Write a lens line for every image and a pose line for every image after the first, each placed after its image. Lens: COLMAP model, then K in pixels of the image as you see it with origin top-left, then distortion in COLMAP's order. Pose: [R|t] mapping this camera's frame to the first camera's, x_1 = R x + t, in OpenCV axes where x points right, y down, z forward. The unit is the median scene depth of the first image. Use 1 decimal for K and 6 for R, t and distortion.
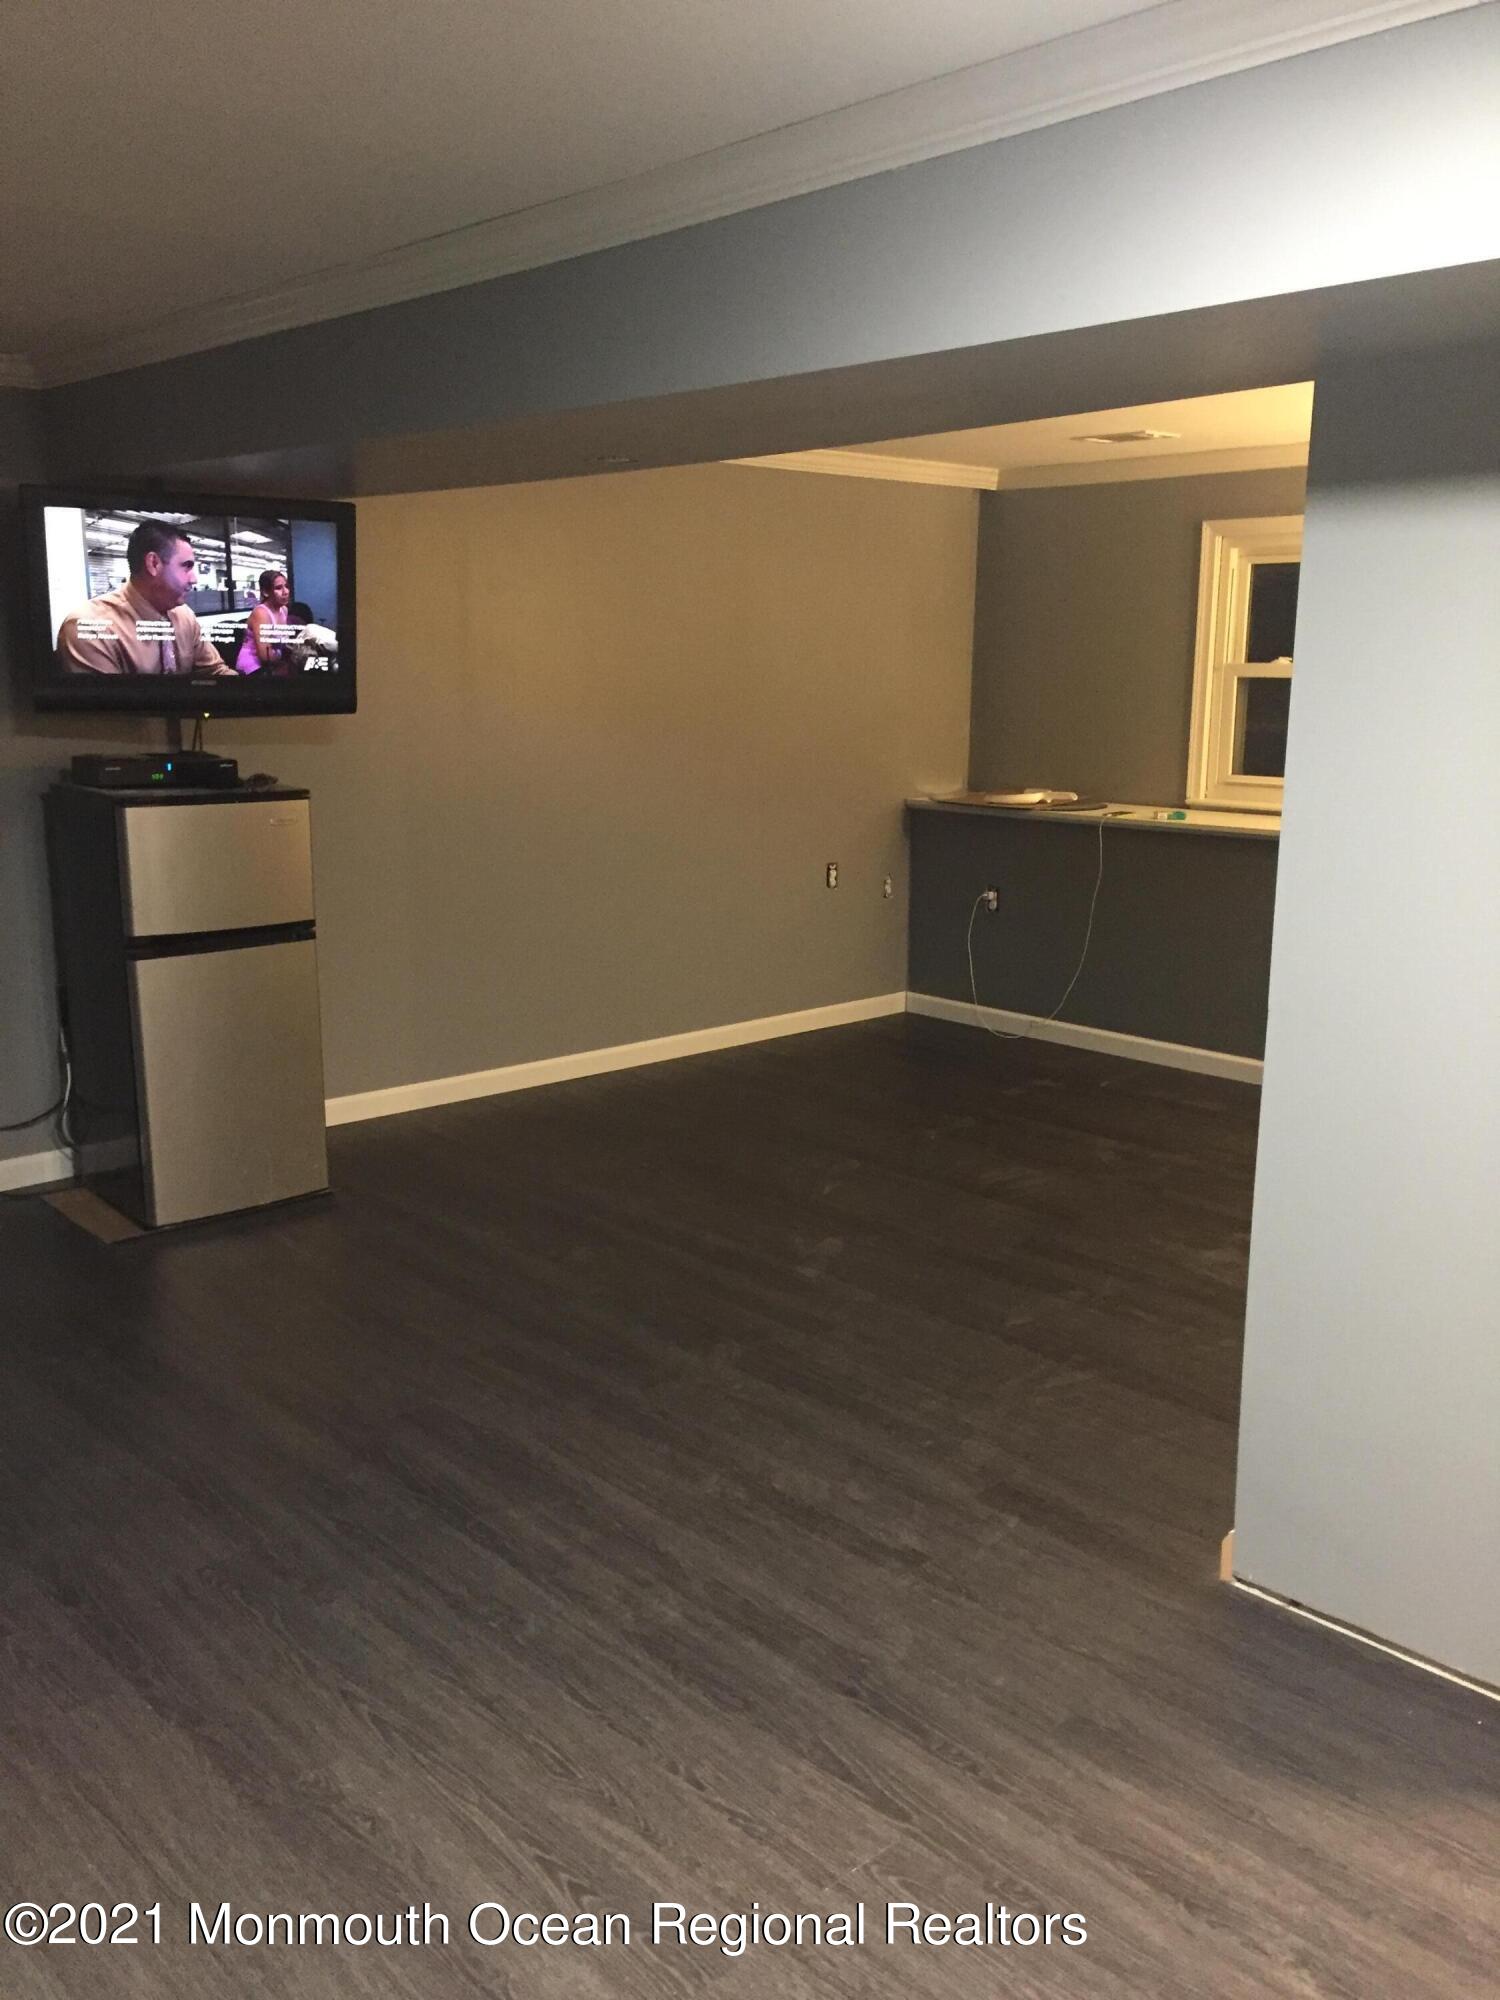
lens RADIAL K [[1695.9, 0, 745.4], [0, 1695.9, 998.0], [0, 0, 1]] dist [0.061852, -0.056399]
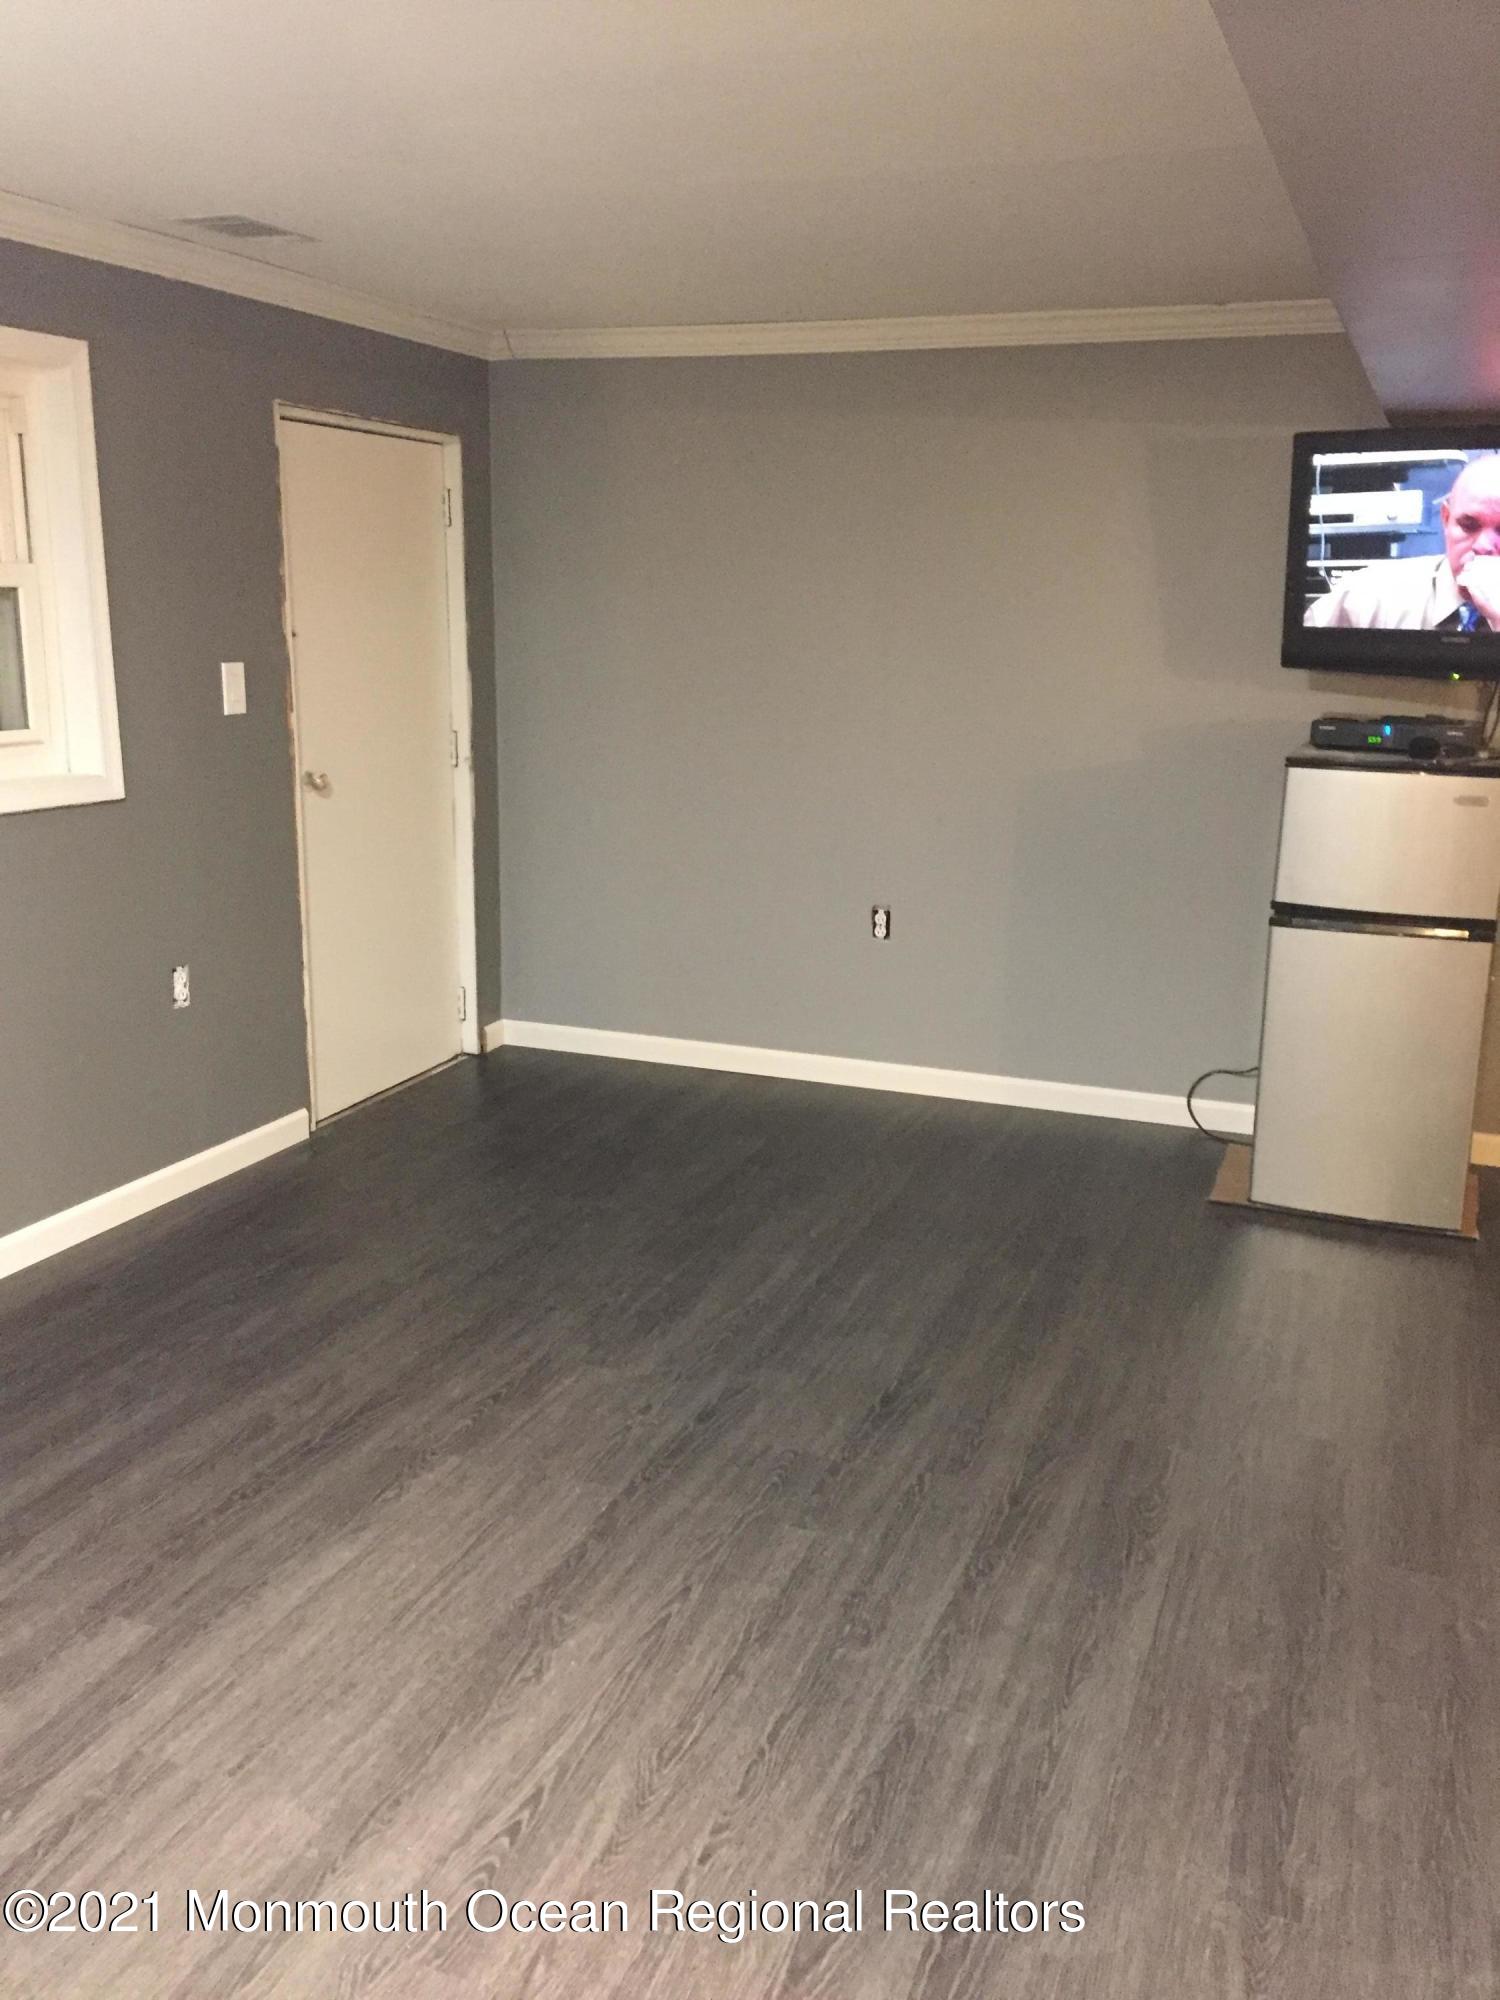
lens RADIAL K [[1695.9, 0, 761.9], [0, 1695.9, 997.4], [0, 0, 1]] dist [0.061852, -0.056399]
pose [[0.433695, 0.204978, -0.877435, 0.592053], [-0.194318, 0.972144, 0.131057, -0.084276], [0.879858, 0.113663, 0.461445, 0.496635]]
